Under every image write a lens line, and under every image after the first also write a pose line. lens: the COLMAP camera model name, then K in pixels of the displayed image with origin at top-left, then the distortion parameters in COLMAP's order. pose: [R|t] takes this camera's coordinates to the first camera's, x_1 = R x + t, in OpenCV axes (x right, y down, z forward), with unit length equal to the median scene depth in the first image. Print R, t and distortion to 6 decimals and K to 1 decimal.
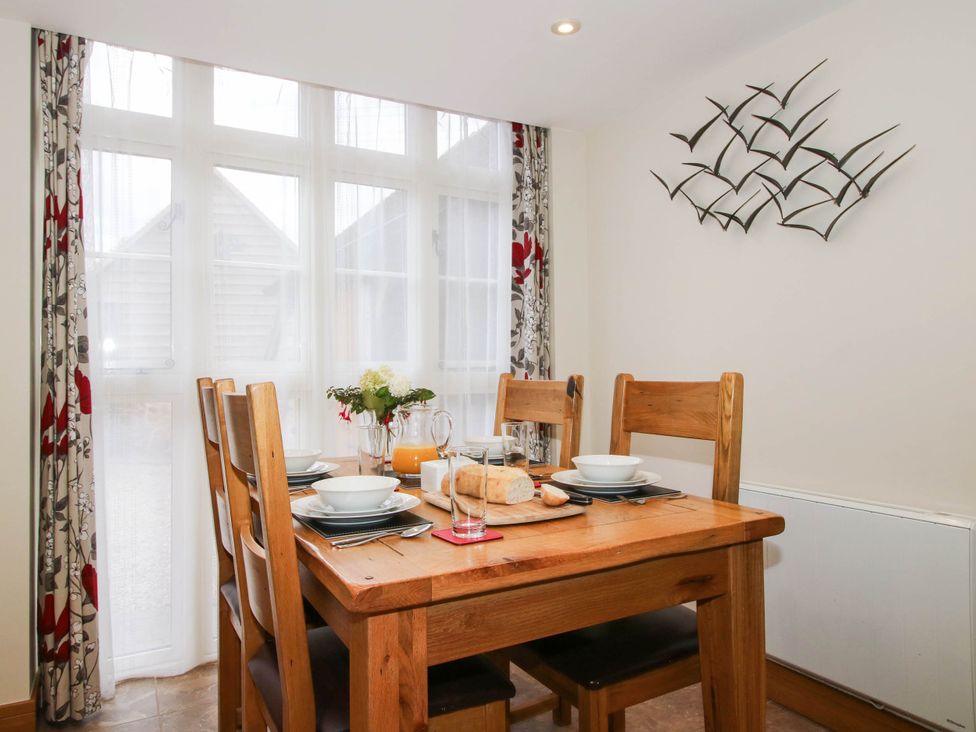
lens RADIAL K [[640.1, 0, 494.4], [0, 640.1, 366.1], [0, 0, 1]] dist [0.007942, -0.018118]
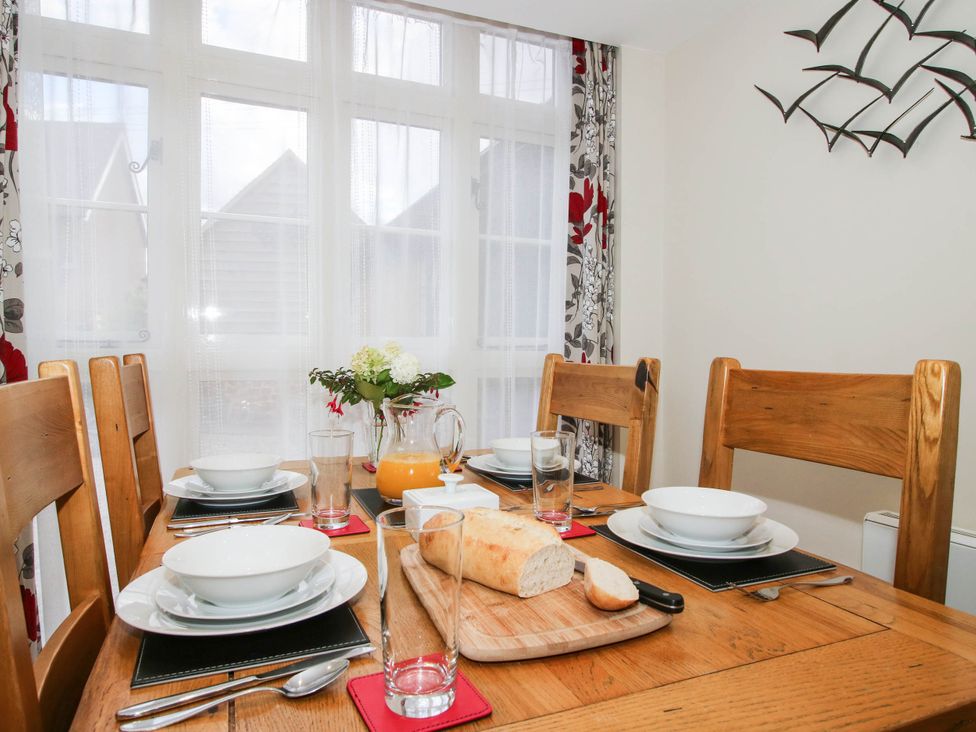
lens RADIAL K [[640.1, 0, 477.2], [0, 640.1, 362.6], [0, 0, 1]] dist [0.007942, -0.018118]
pose [[0.991784, 0.017050, -0.126784, 0.025808], [-0.013567, 0.999508, 0.028288, 0.001063], [0.127204, -0.026335, 0.991527, 0.242505]]
